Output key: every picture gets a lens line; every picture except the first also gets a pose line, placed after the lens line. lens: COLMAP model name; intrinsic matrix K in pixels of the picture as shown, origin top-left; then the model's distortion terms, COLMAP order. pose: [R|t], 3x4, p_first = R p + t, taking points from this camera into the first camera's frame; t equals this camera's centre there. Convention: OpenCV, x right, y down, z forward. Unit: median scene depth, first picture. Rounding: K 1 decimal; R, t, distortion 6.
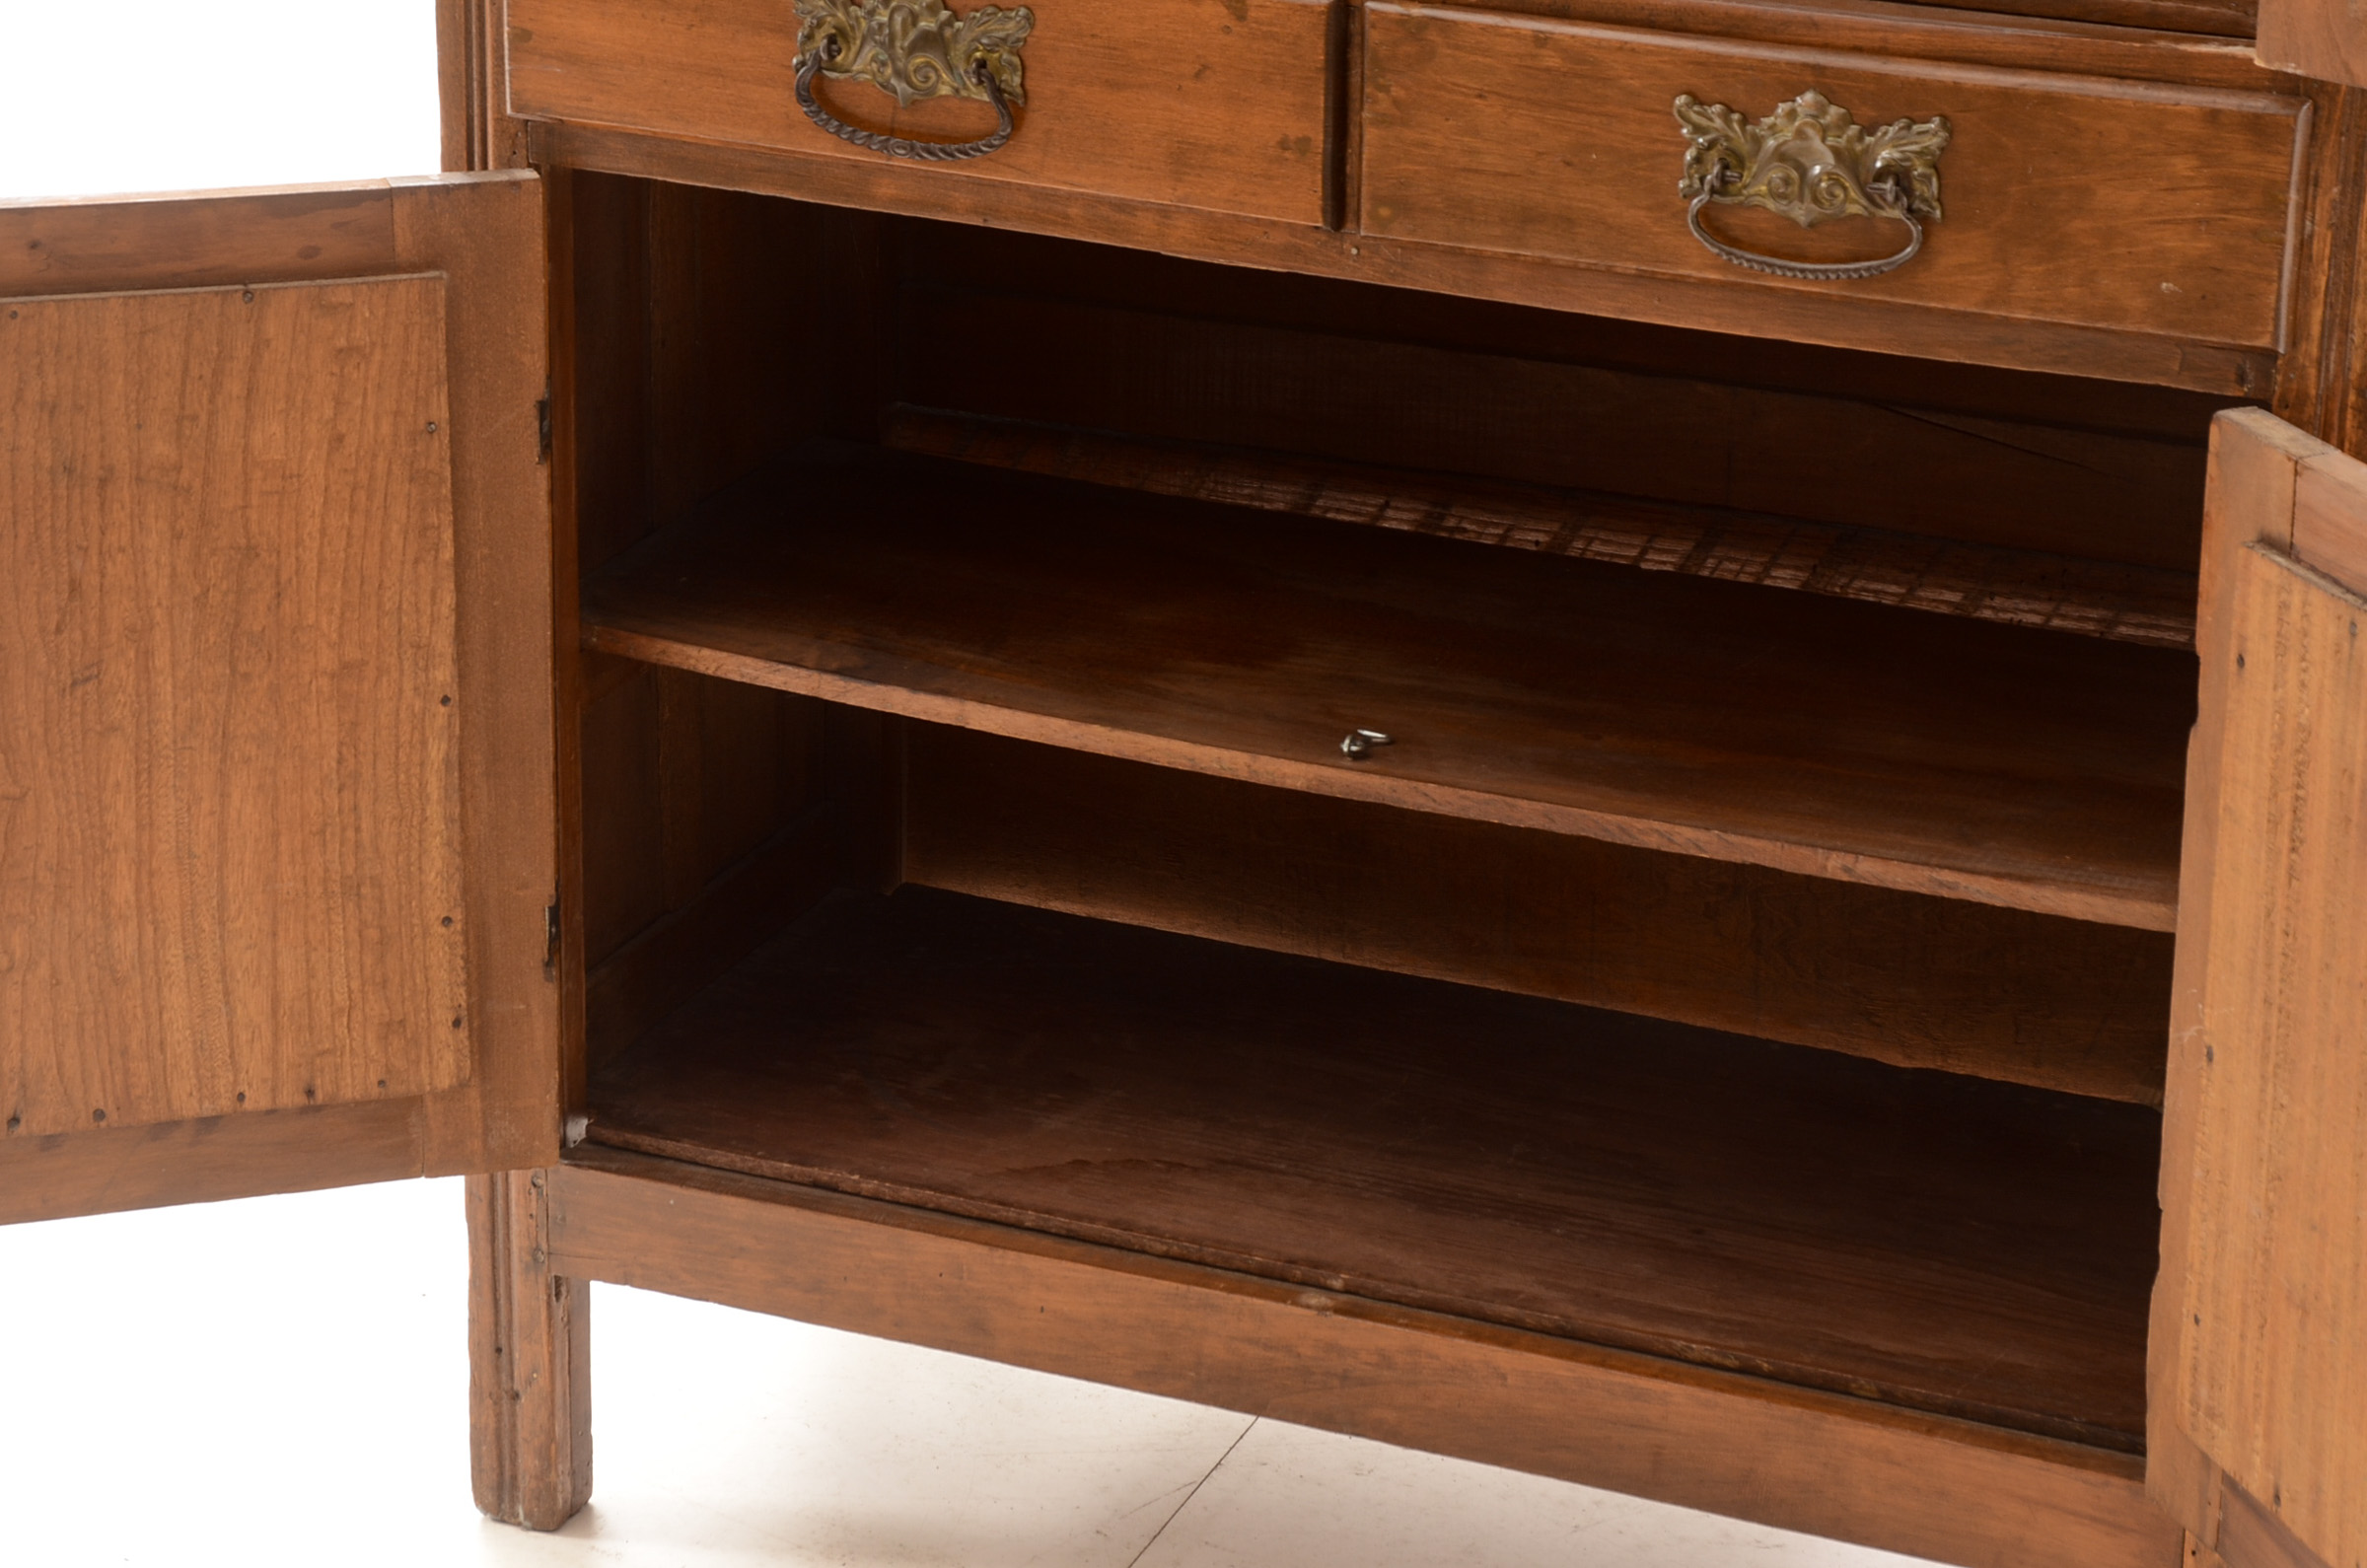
lens RADIAL K [[6278.8, 0, 1183.5], [0, 6278.8, 784.0], [0, 0, 1]] dist [0.234237, 0.453729]
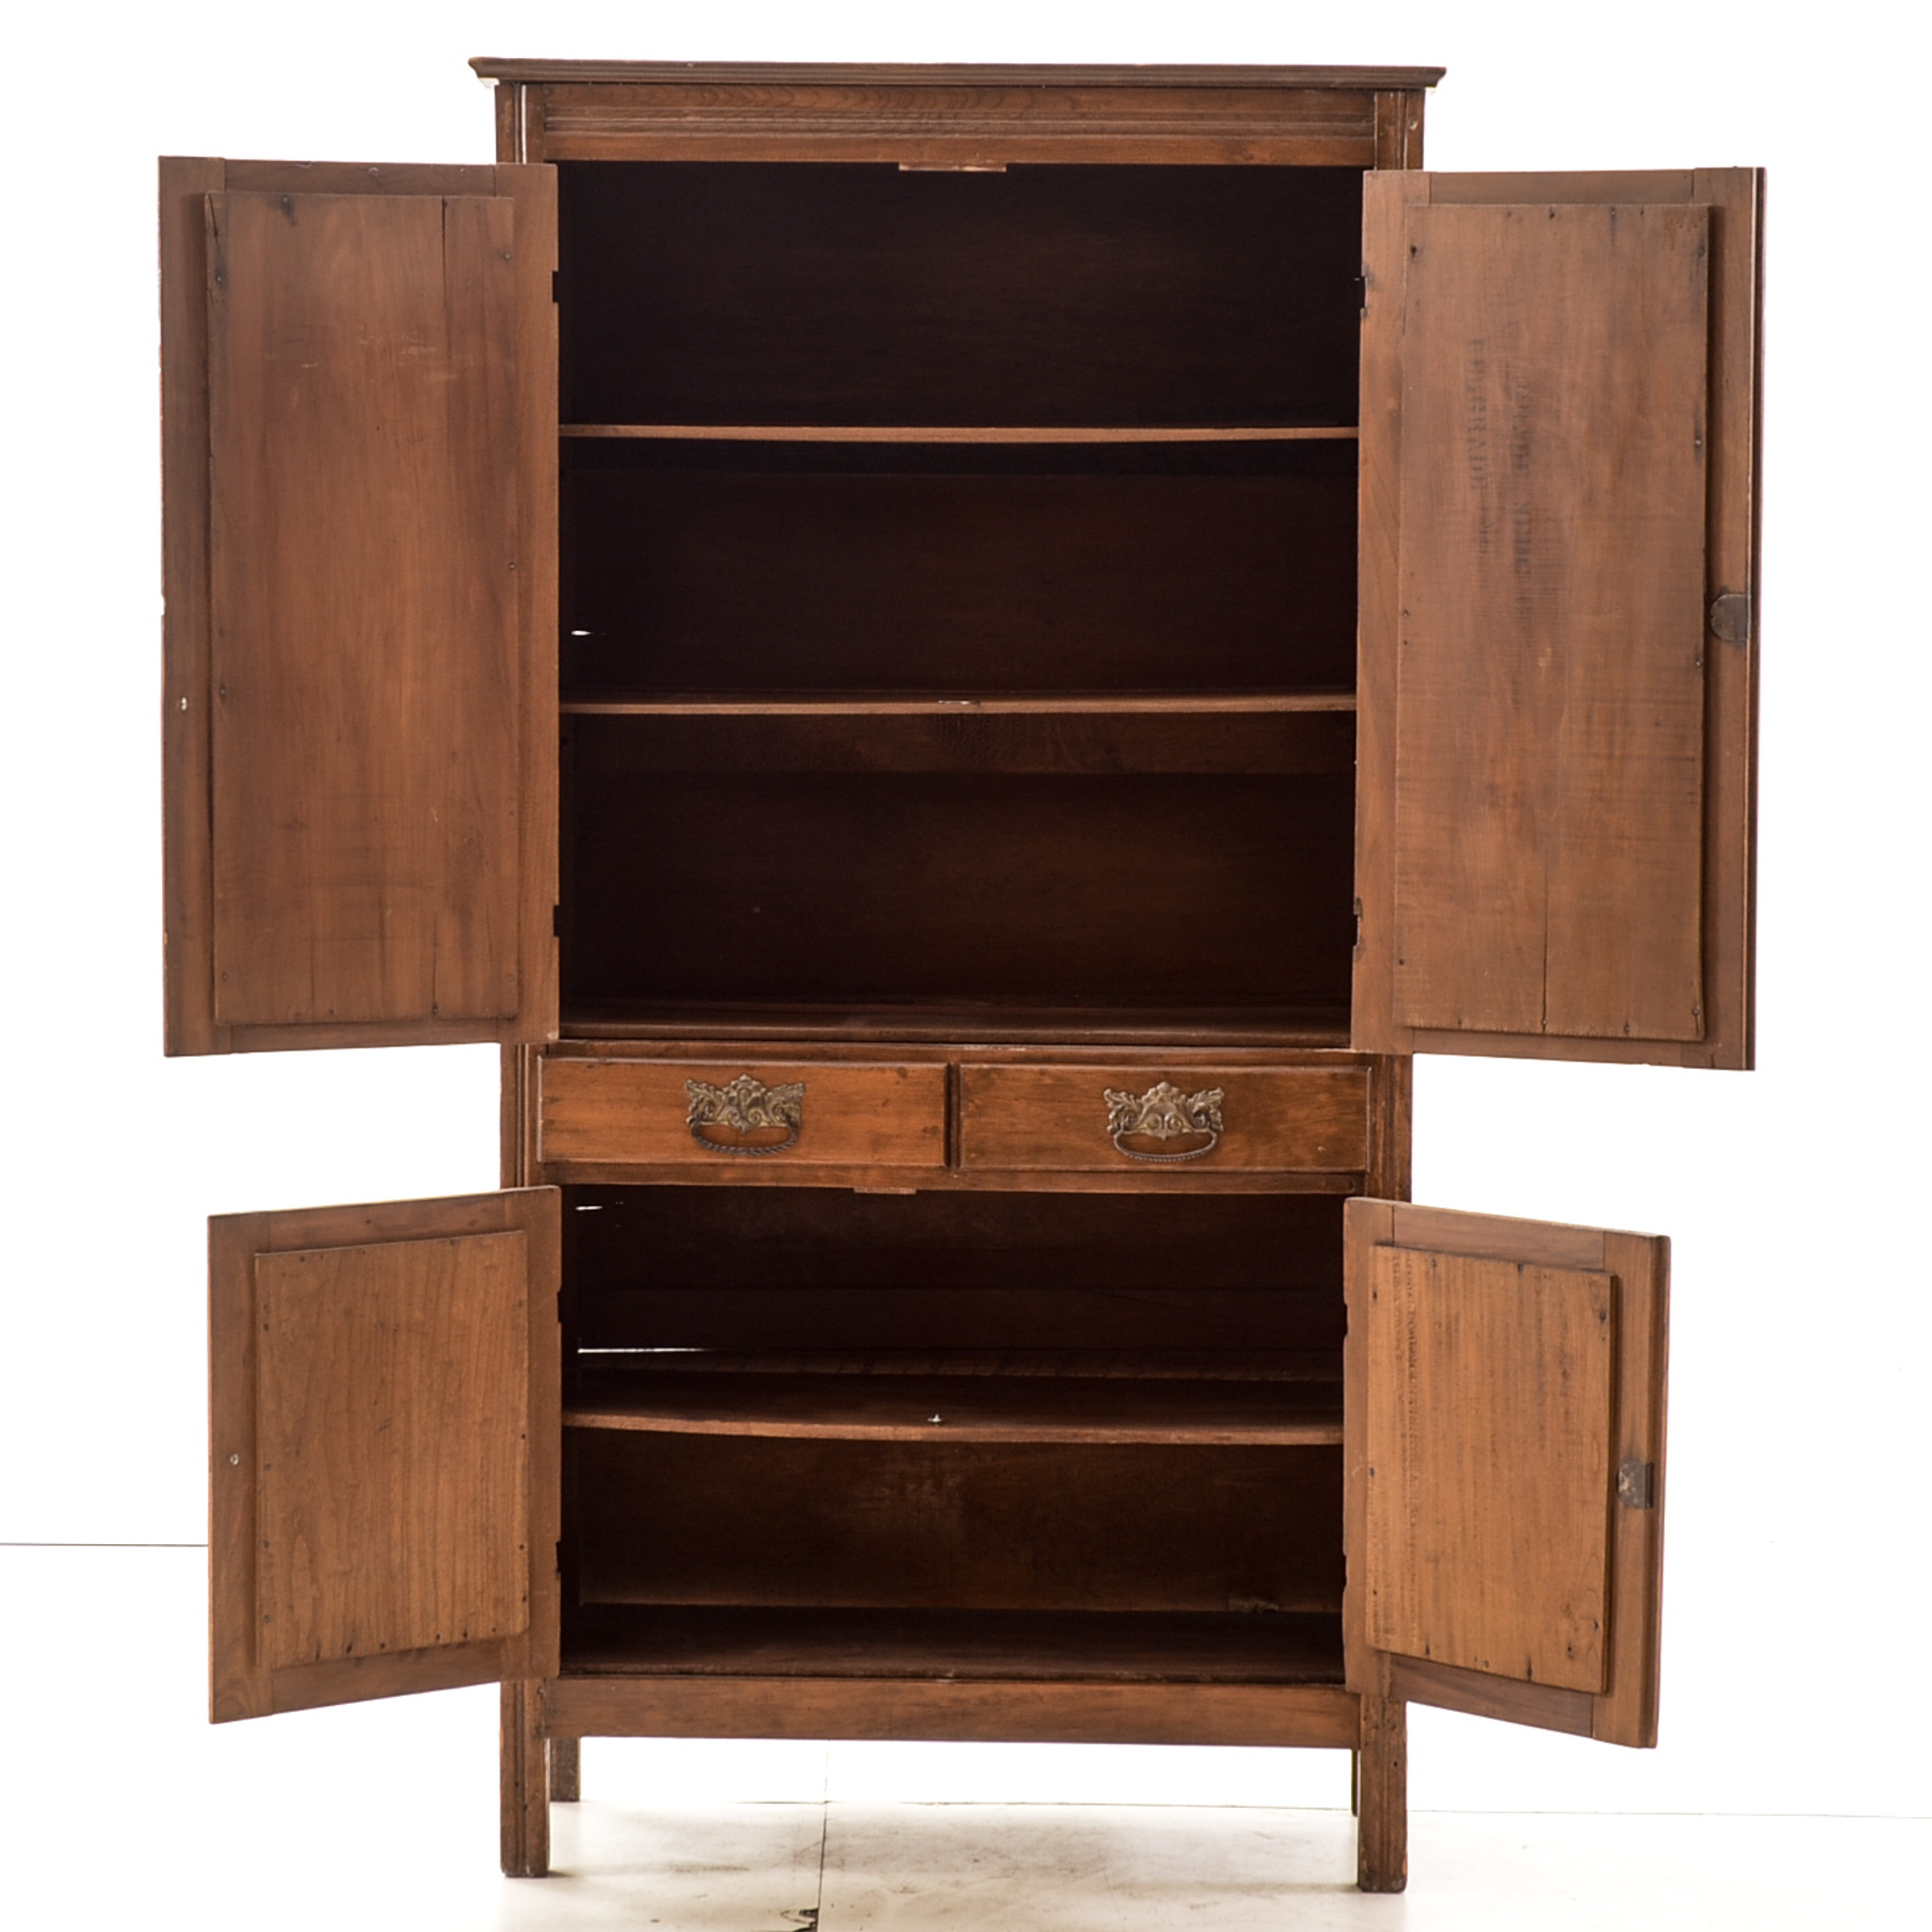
lens RADIAL K [[6040.3, 0, 966.0], [0, 6040.3, 966.0], [0, 0, 1]] dist [0.034362, -0.329996]
pose [[0.941281, -0.048081, 0.334184, -0.678195], [0.131958, 0.963468, -0.233061, 0.342942], [-0.310769, 0.263474, 0.913238, -0.992987]]
